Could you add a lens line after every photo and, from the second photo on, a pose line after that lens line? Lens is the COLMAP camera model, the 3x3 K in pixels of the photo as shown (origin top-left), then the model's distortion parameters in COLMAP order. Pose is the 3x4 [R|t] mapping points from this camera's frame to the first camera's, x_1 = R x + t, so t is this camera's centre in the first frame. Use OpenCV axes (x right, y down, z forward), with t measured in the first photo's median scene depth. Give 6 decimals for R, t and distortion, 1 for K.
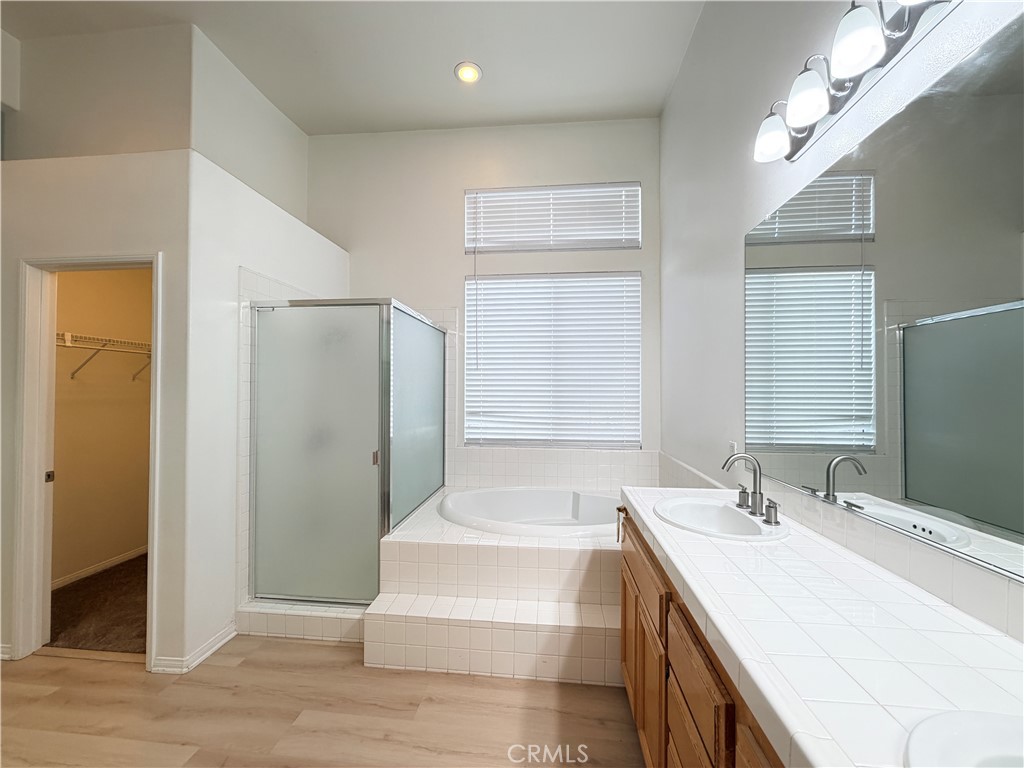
lens RADIAL K [[409.7, 0, 510.0], [0, 409.7, 384.1], [0, 0, 1]] dist [0.001140, -0.000058]
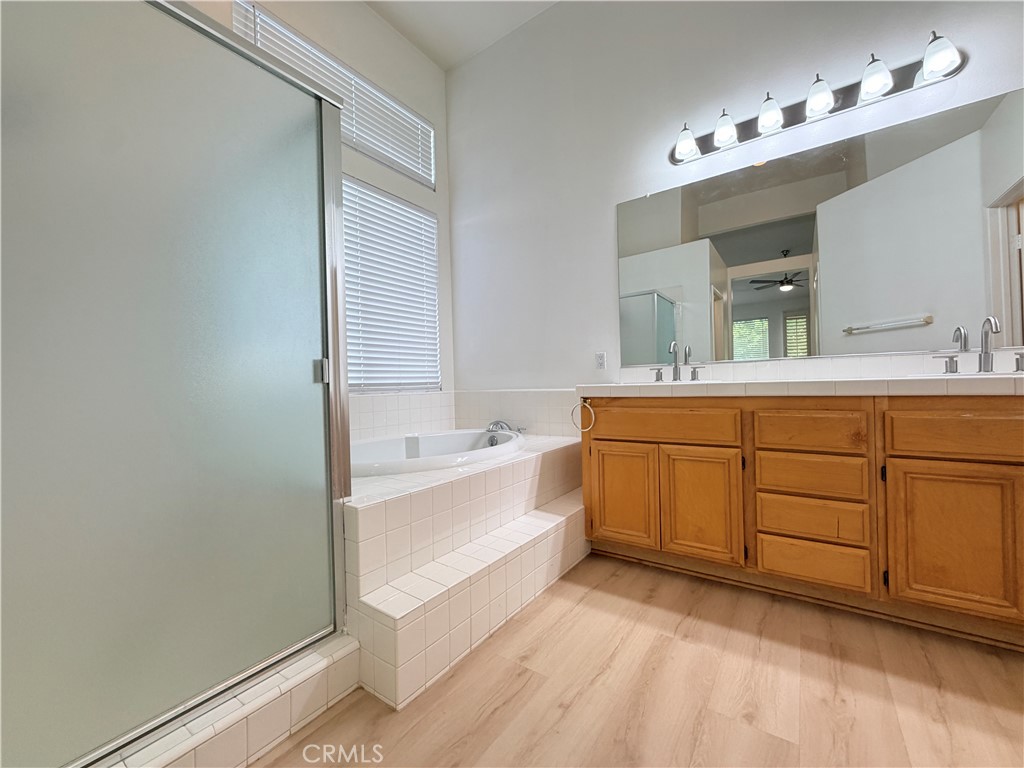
lens RADIAL K [[409.7, 0, 512.4], [0, 409.7, 384.2], [0, 0, 1]] dist [0.001140, -0.000058]
pose [[0.488284, -0.015926, 0.872539, -0.685375], [0.018347, 0.999800, 0.007981, 0.199161], [-0.872492, 0.012111, 0.488478, 0.505631]]
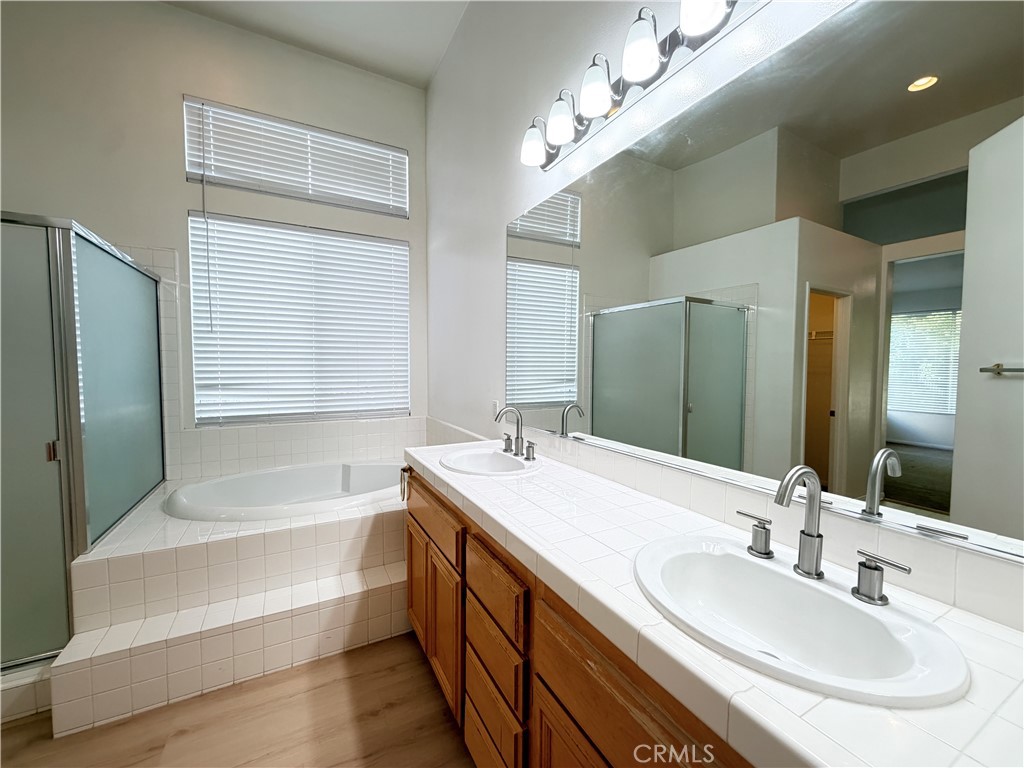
lens RADIAL K [[409.7, 0, 510.9], [0, 409.7, 384.2], [0, 0, 1]] dist [0.001140, -0.000058]
pose [[0.827879, -0.026671, 0.560273, -0.071146], [-0.009952, 0.998013, 0.062214, 0.016265], [-0.560819, -0.057082, 0.825968, -0.001927]]
